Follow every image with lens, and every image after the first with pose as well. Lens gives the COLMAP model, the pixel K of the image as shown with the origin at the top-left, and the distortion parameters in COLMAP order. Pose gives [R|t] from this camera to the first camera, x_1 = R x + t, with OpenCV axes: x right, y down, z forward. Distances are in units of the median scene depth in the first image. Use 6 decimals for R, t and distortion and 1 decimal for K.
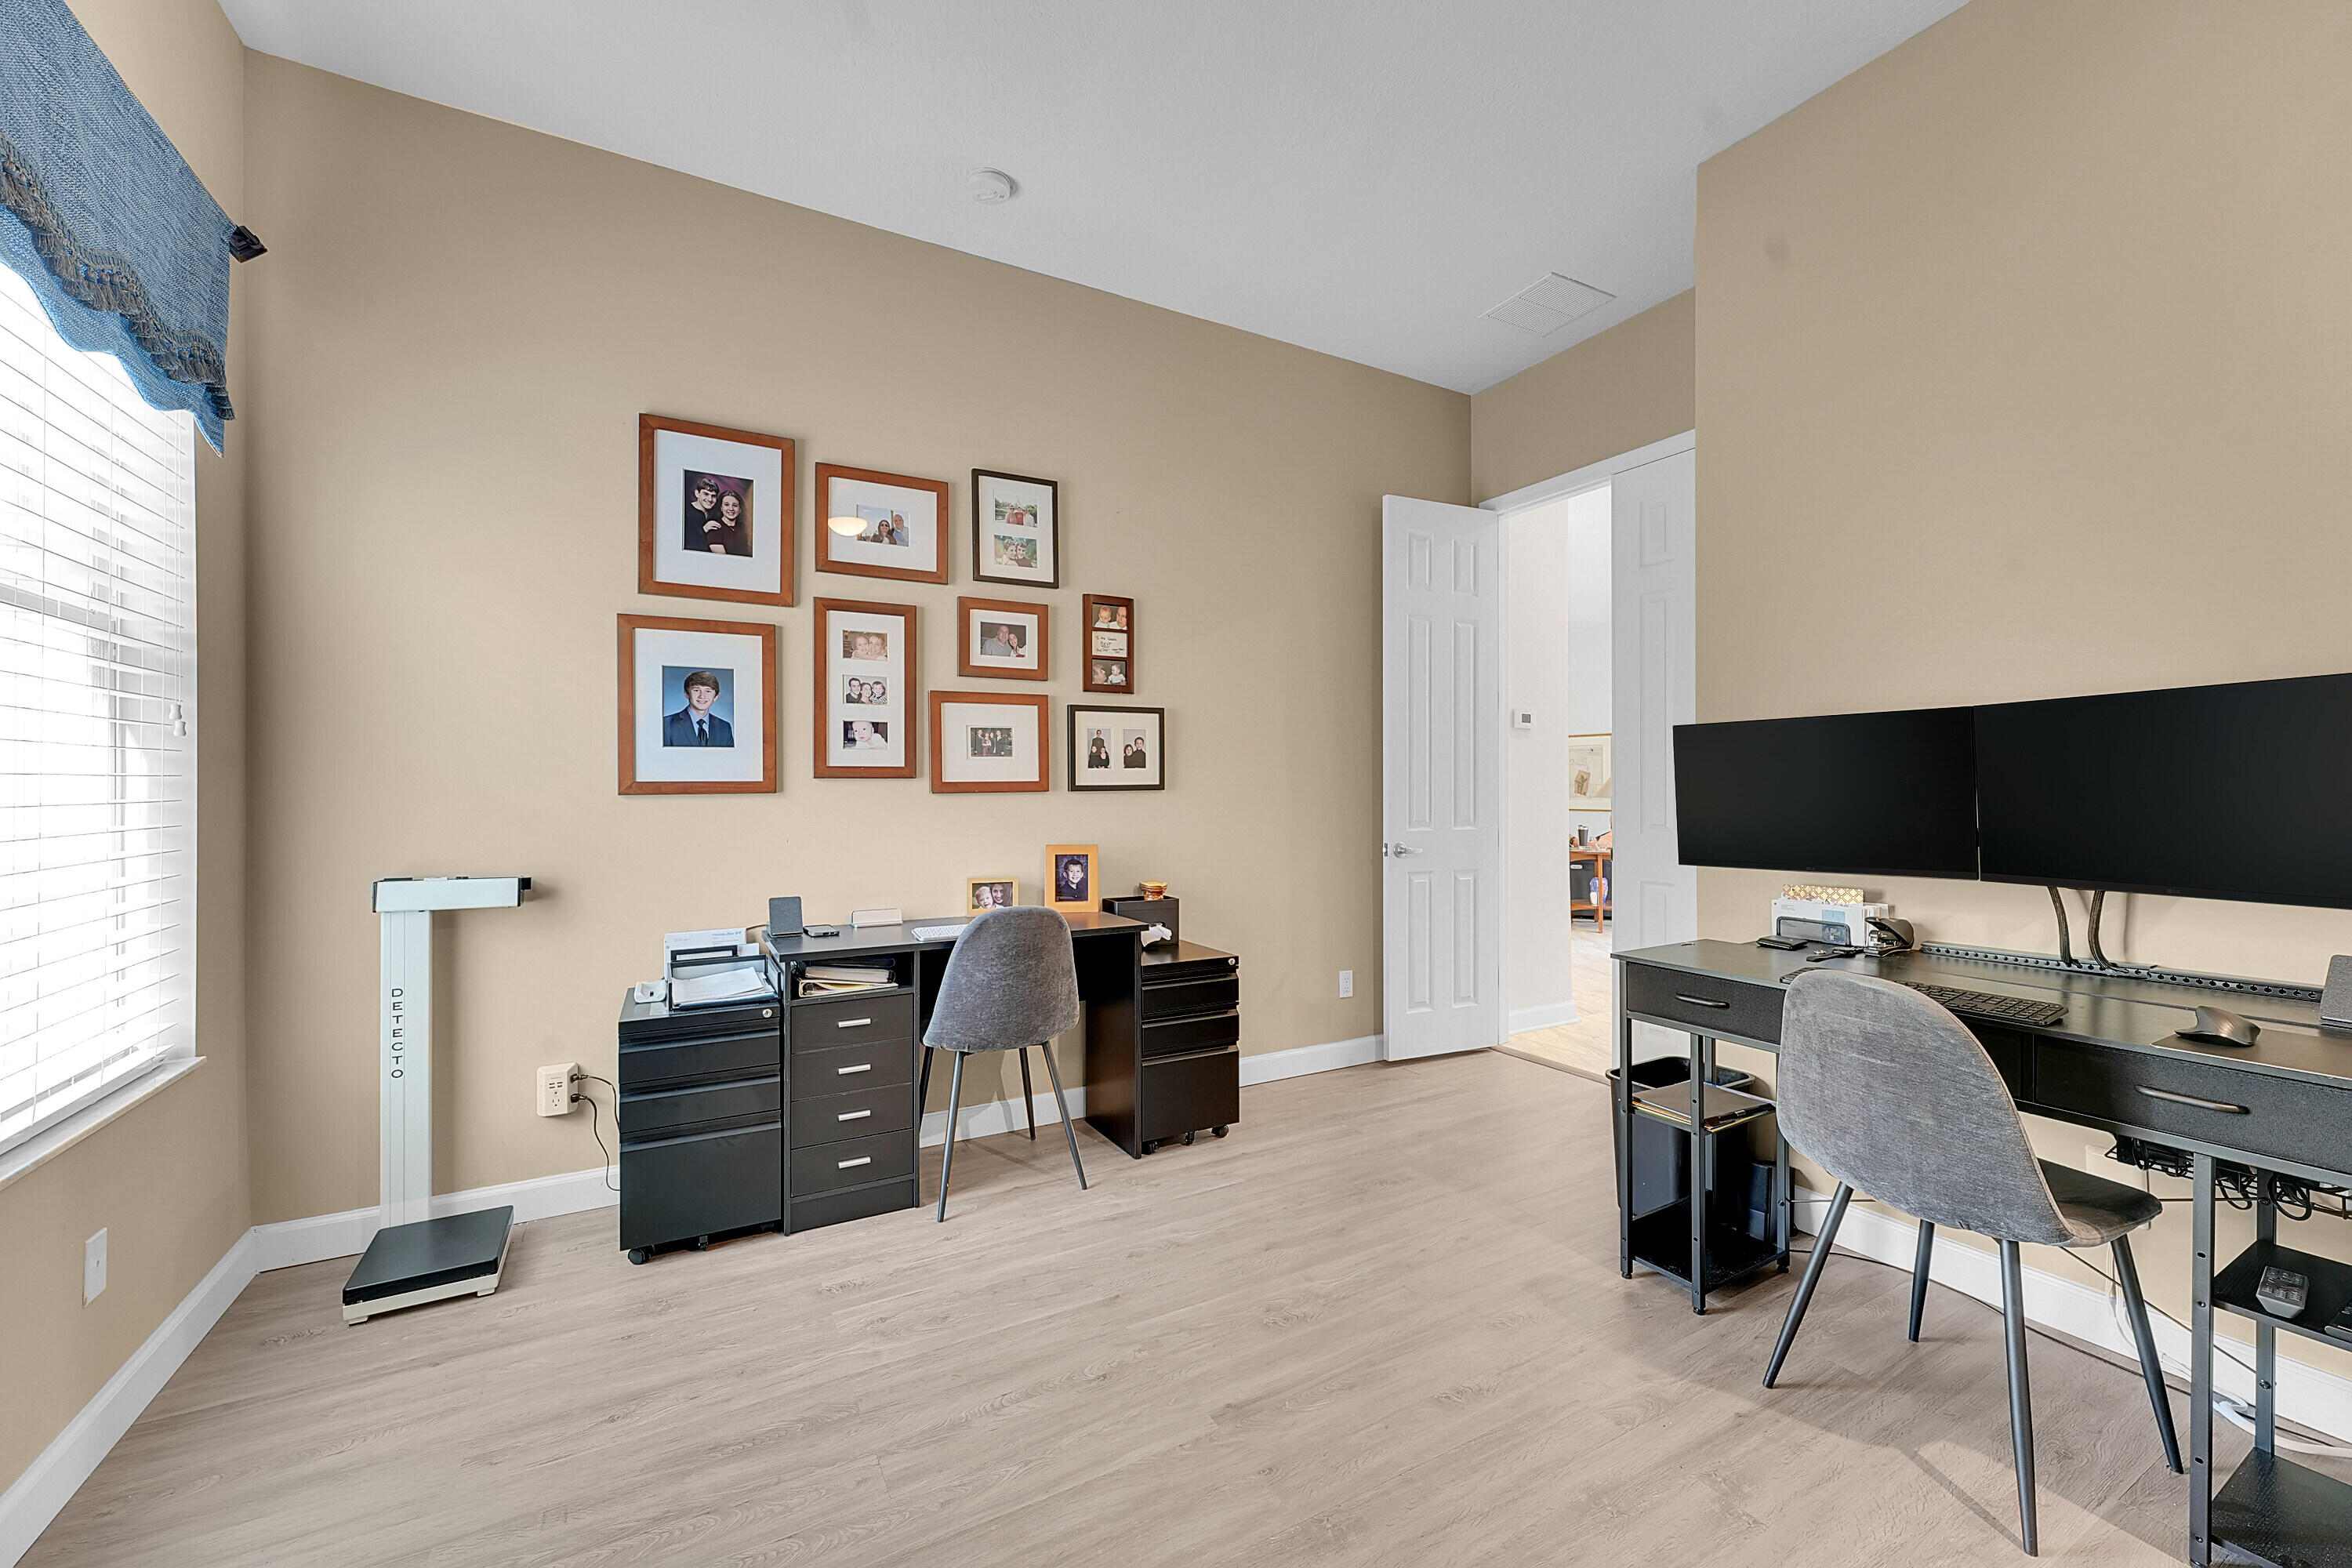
lens RADIAL K [[930.2, 0, 1176.0], [0, 930.2, 784.0], [0, 0, 1]] dist [0.000542, -0.000024]
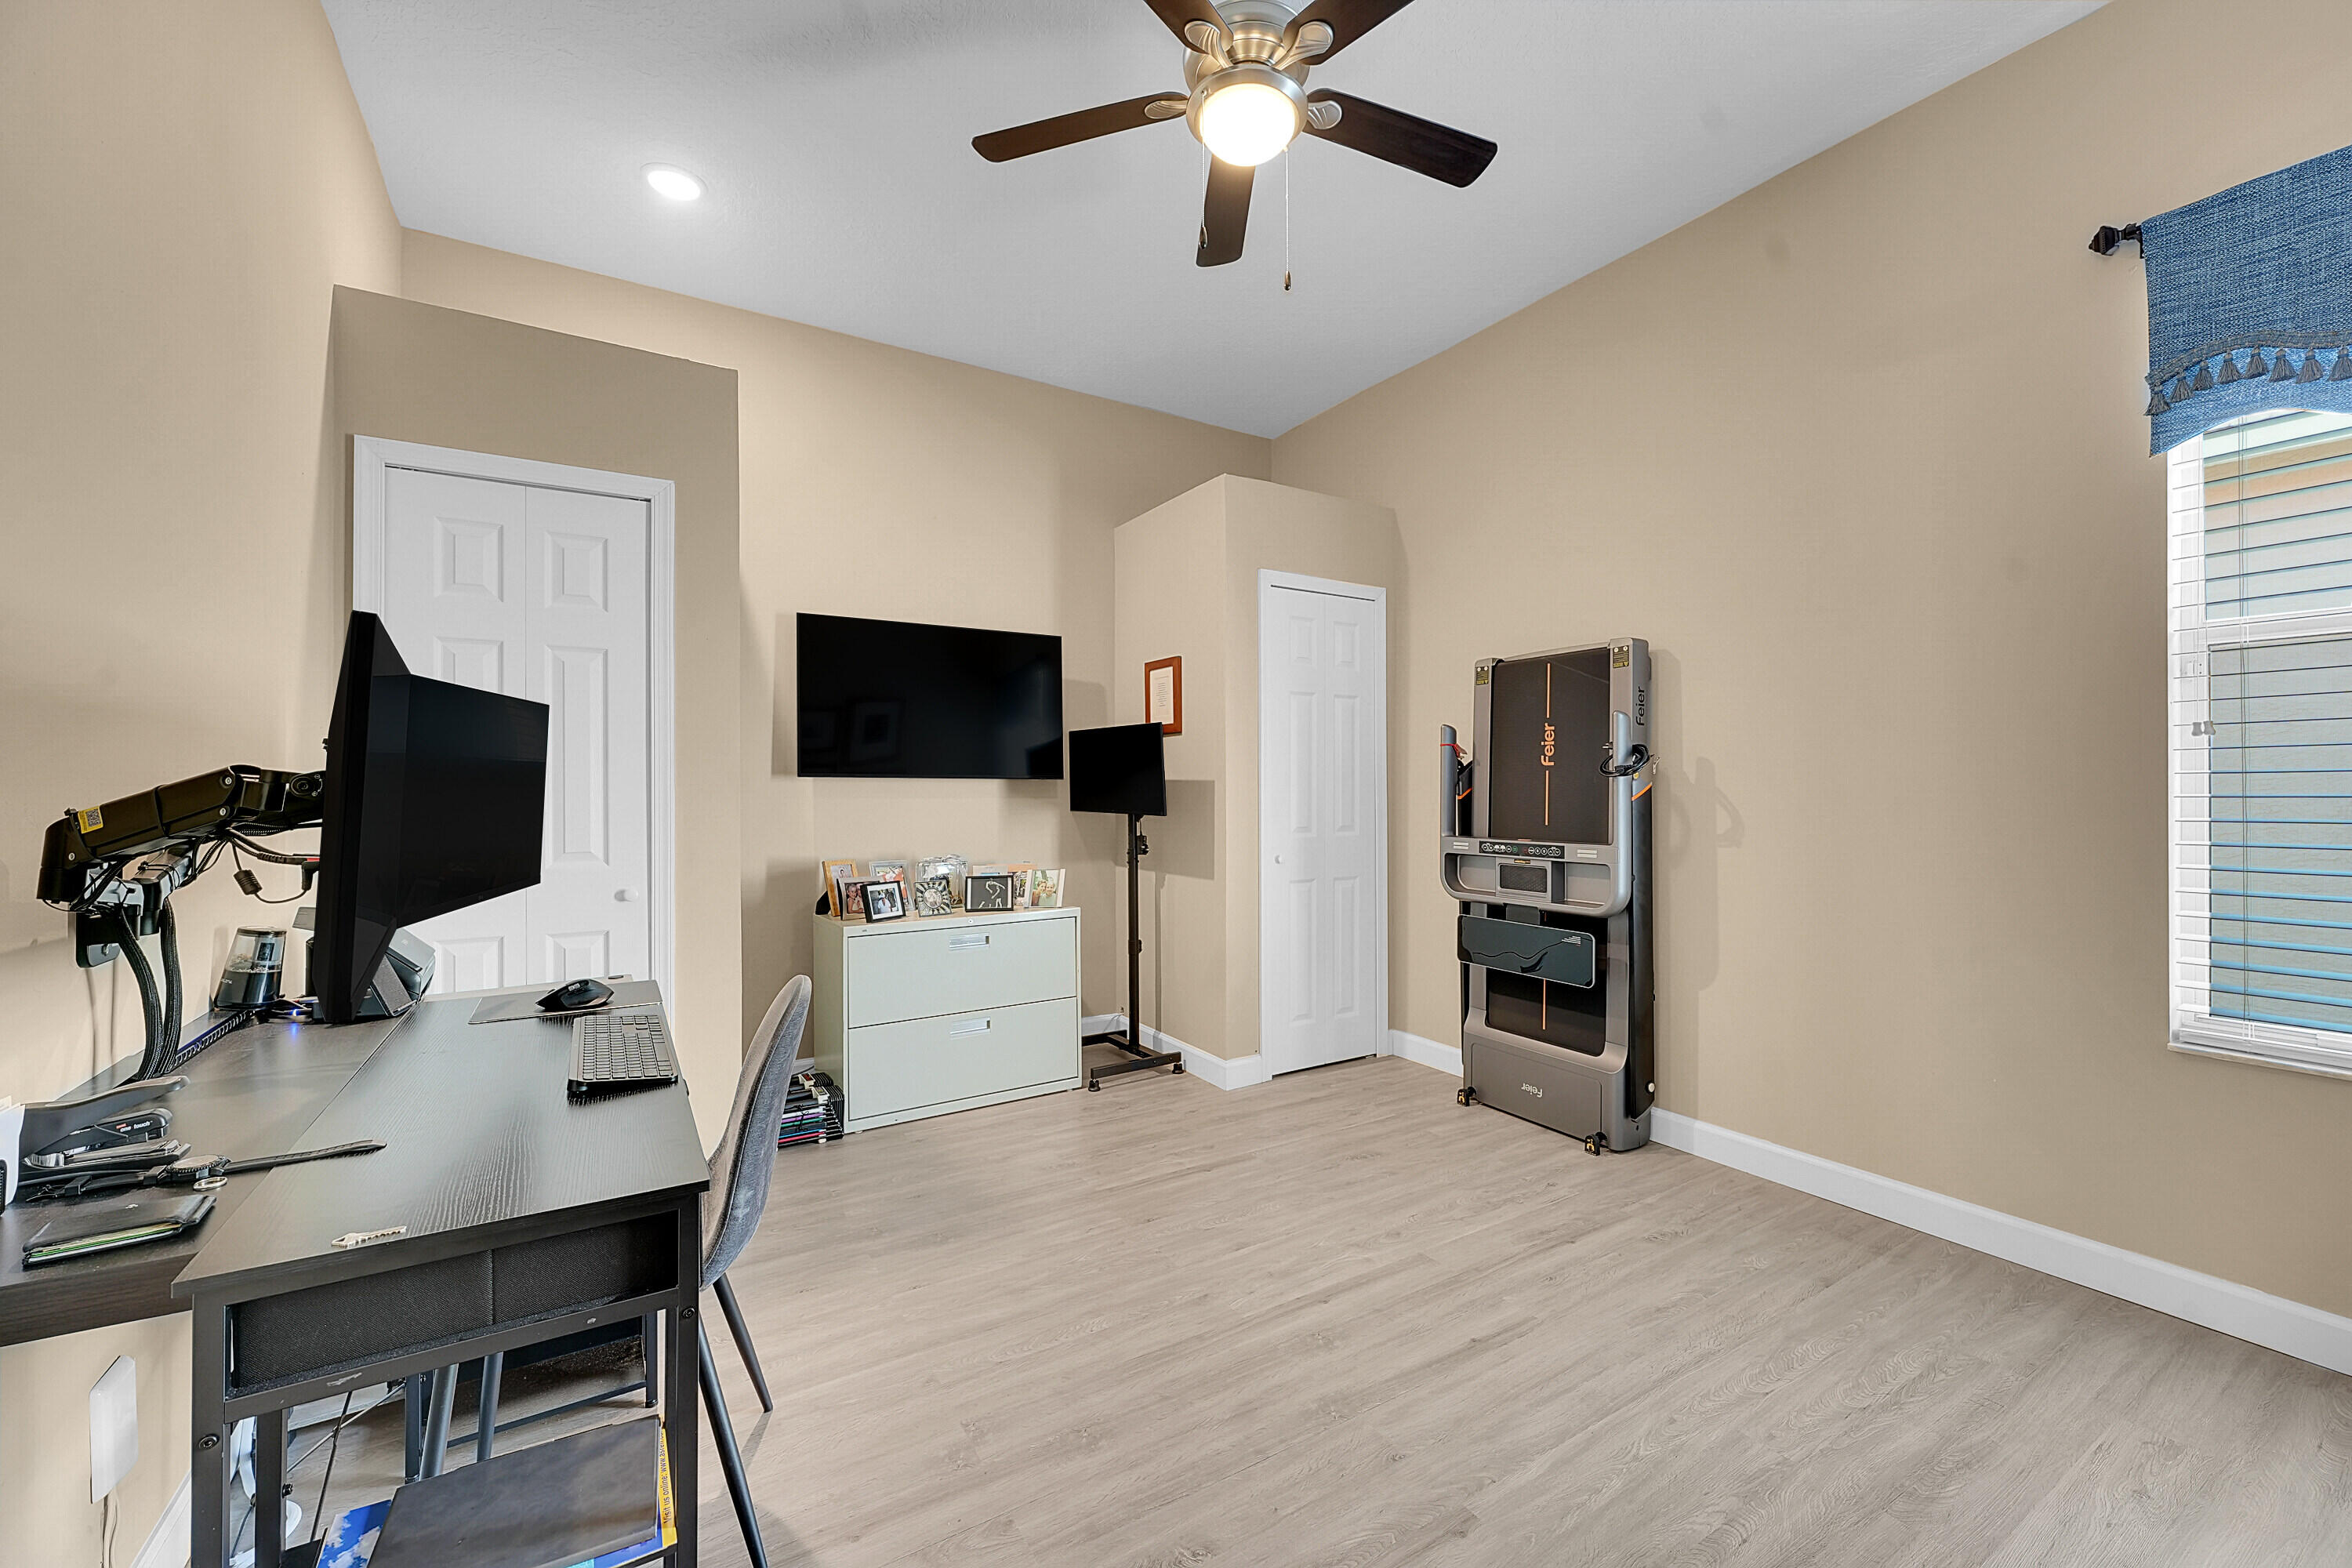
lens RADIAL K [[930.2, 0, 1176.0], [0, 930.2, 784.0], [0, 0, 1]] dist [0.000542, -0.000024]
pose [[-0.998806, 0.005101, -0.048583, 0.384192], [0.005224, 0.999983, -0.002411, 0.002163], [0.048570, -0.002662, -0.998816, 2.002058]]
